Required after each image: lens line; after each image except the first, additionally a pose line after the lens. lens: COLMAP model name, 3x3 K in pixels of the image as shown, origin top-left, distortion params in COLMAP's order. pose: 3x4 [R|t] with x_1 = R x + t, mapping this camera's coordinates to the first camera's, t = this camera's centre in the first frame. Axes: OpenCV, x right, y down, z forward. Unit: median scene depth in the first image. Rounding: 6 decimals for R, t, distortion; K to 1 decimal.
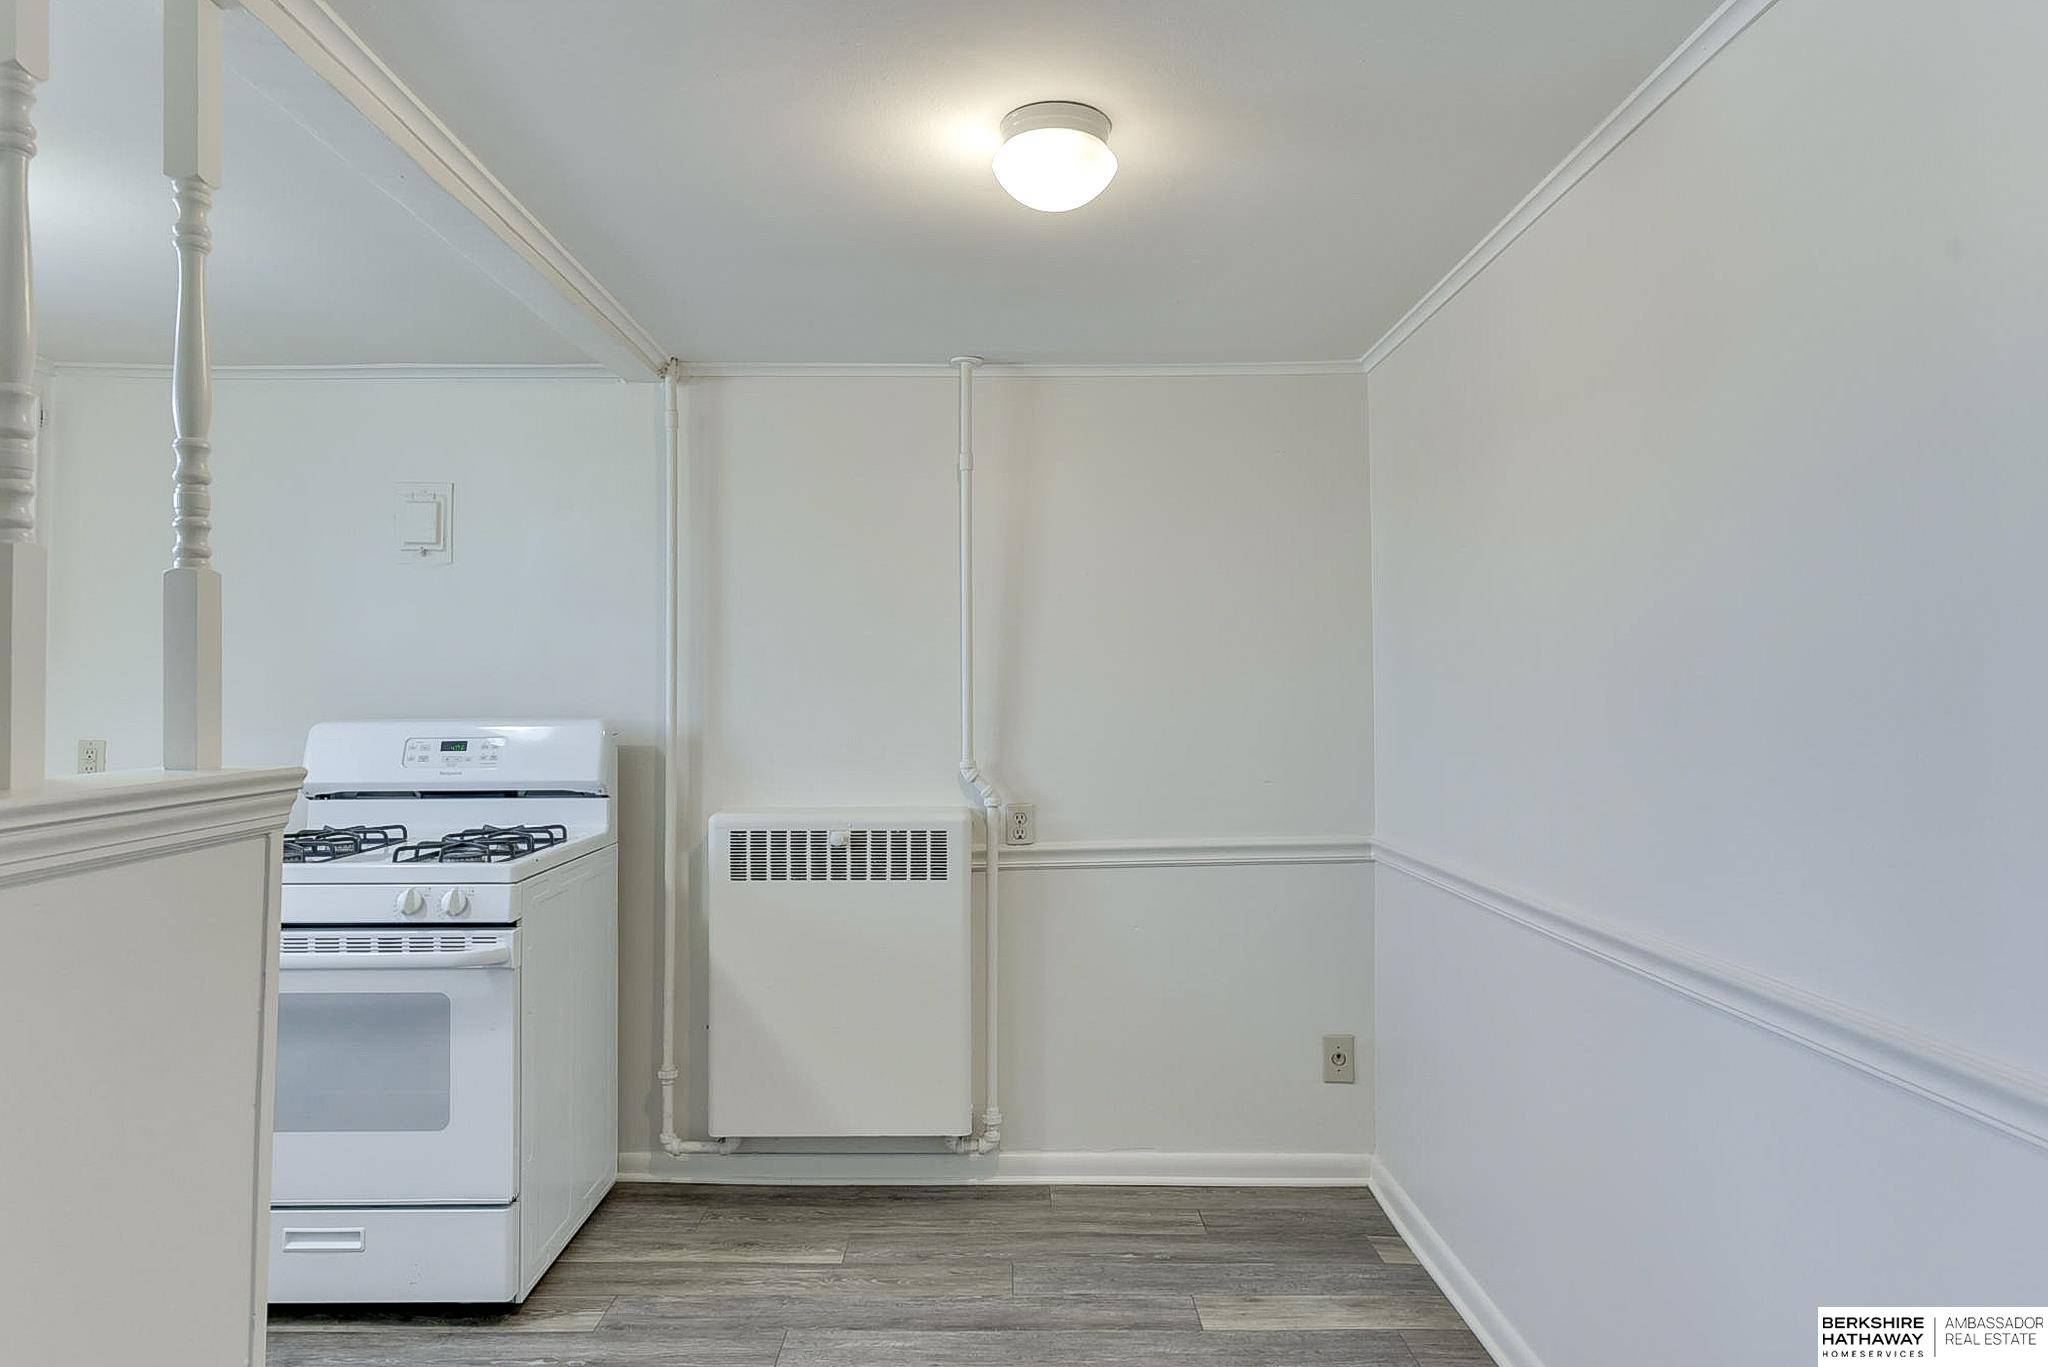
lens RADIAL K [[1203.3, 0, 996.1], [0, 1203.3, 662.8], [0, 0, 1]] dist [0.008373, 0.003185]
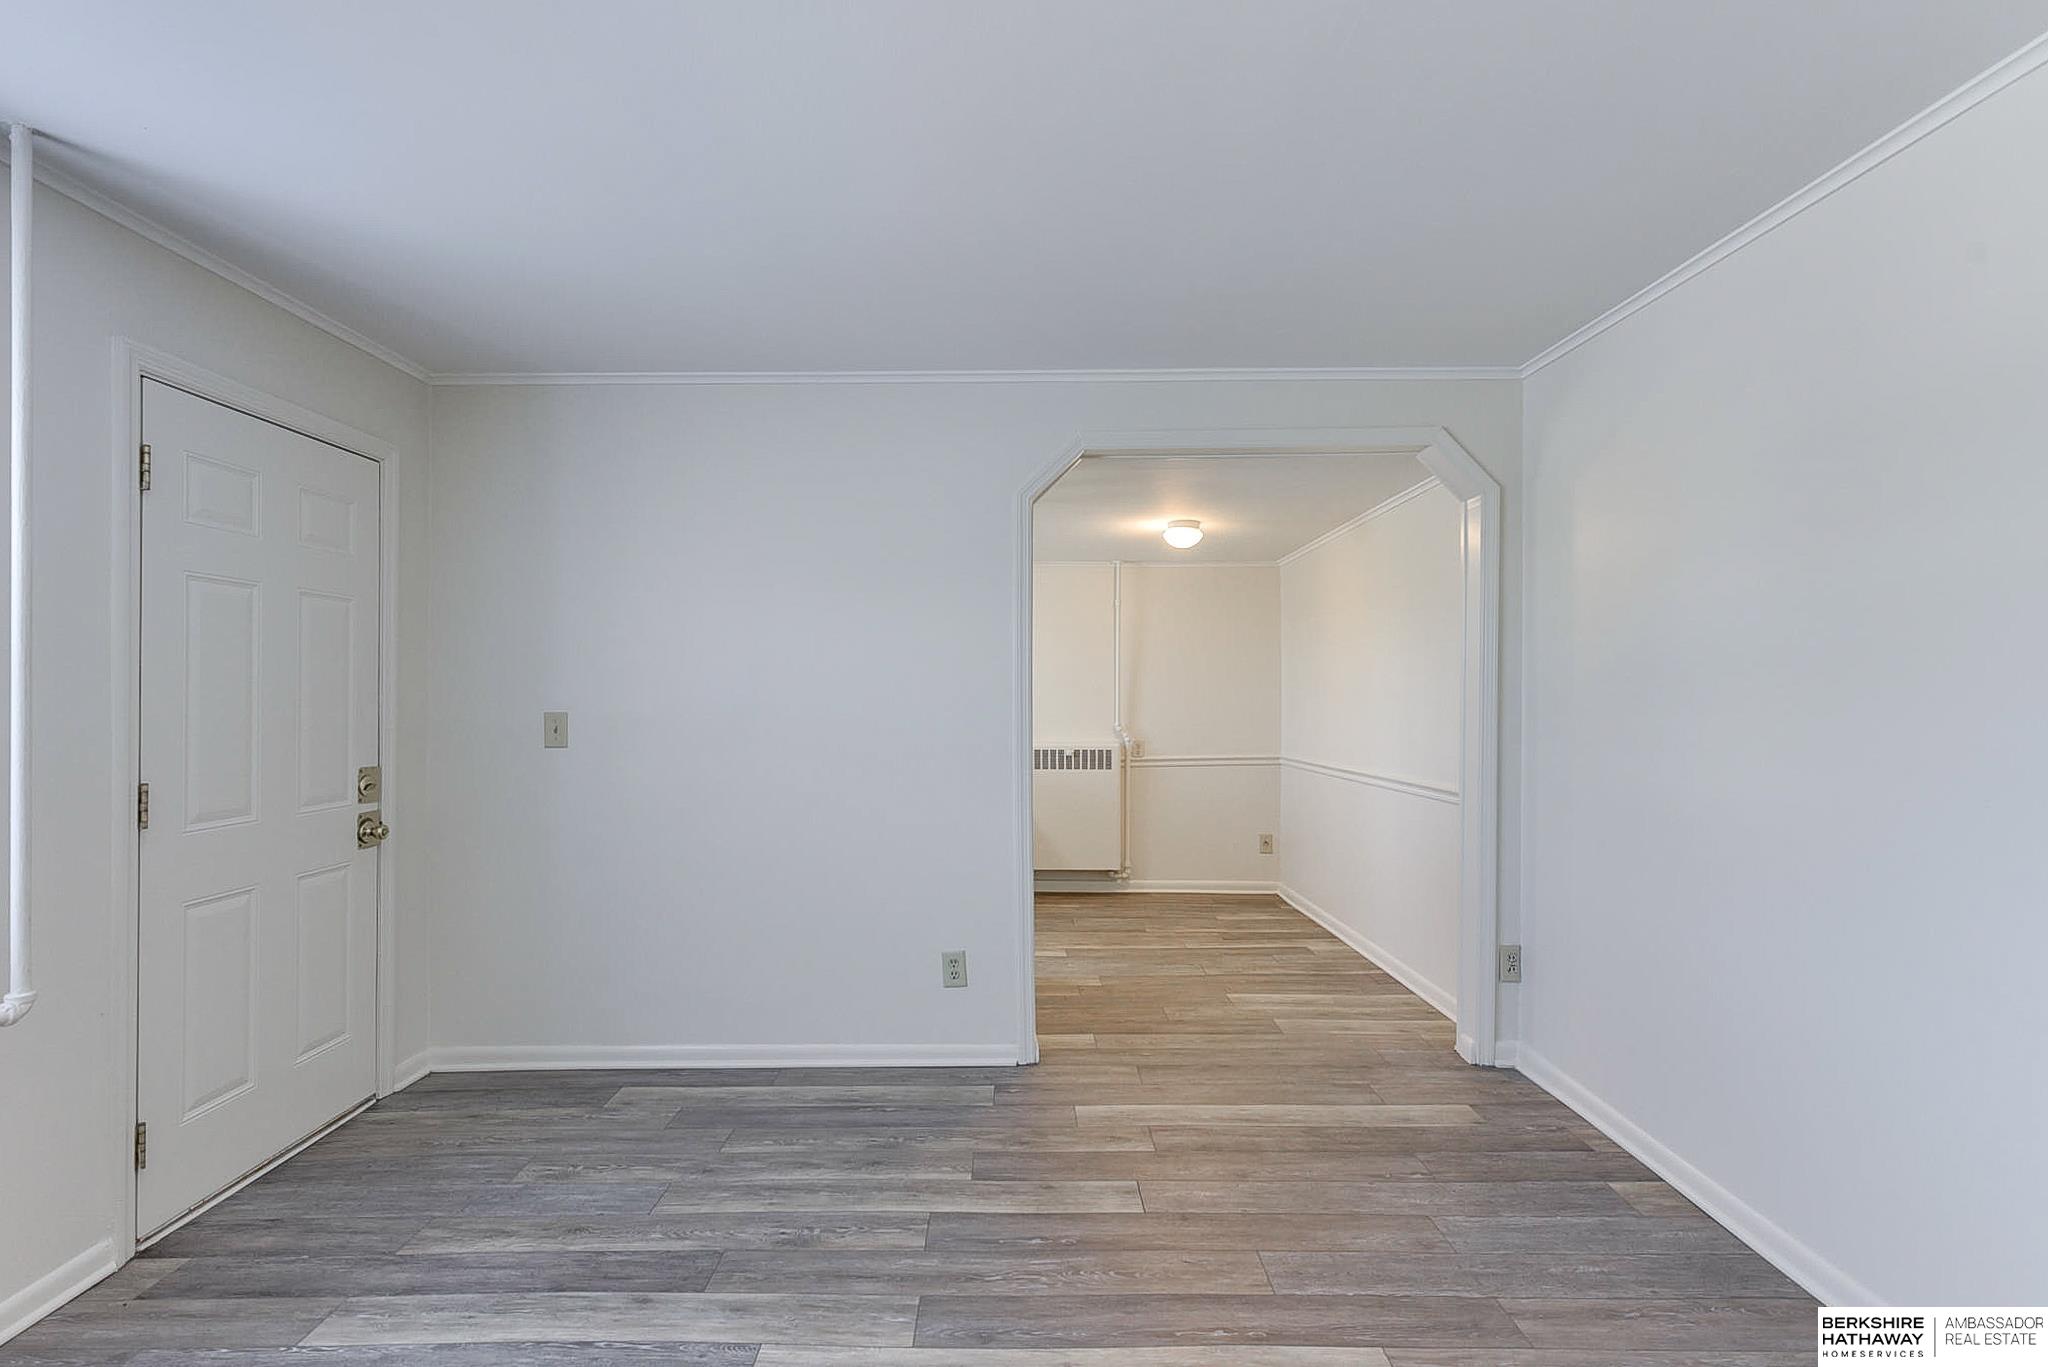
lens RADIAL K [[911.9, 0, 1008.4], [0, 911.9, 695.5], [0, 0, 1]] dist [0.000094, -0.001859]
pose [[0.999994, 0.003231, -0.000884, -0.256670], [-0.003210, 0.999727, 0.023153, -0.018521], [0.000958, -0.023150, 0.999732, -0.908643]]
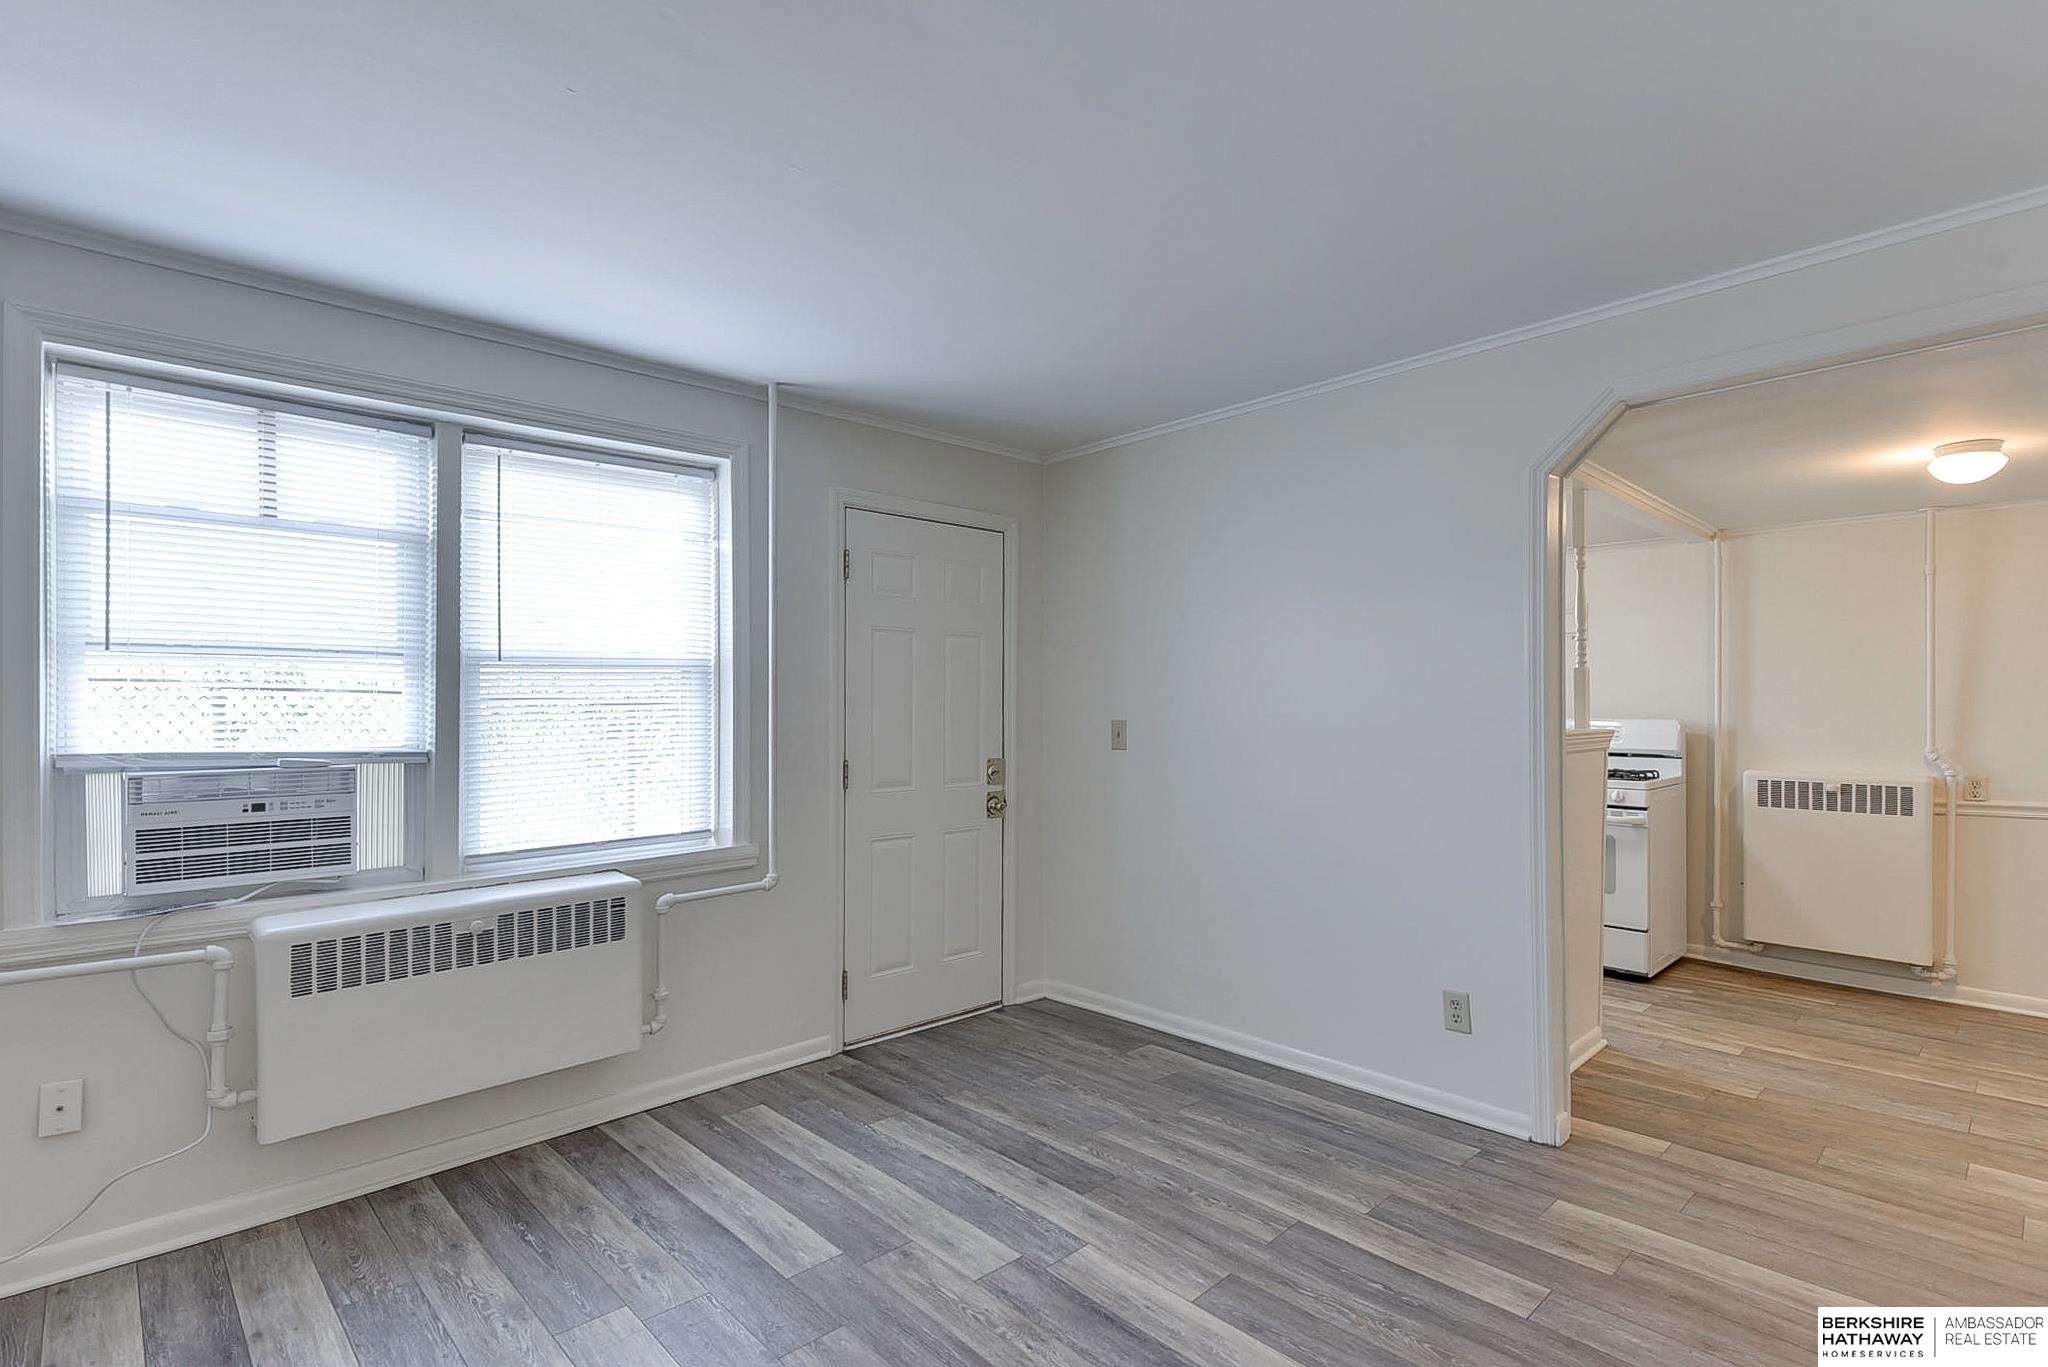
lens RADIAL K [[970.9, 0, 1014.8], [0, 970.9, 706.0], [0, 0, 1]] dist [0.003947, -0.003470]
pose [[0.685490, 0.005134, -0.728064, 0.089262], [0.013013, 0.999729, 0.019301, -0.020375], [0.727966, -0.022705, 0.685238, -0.882602]]
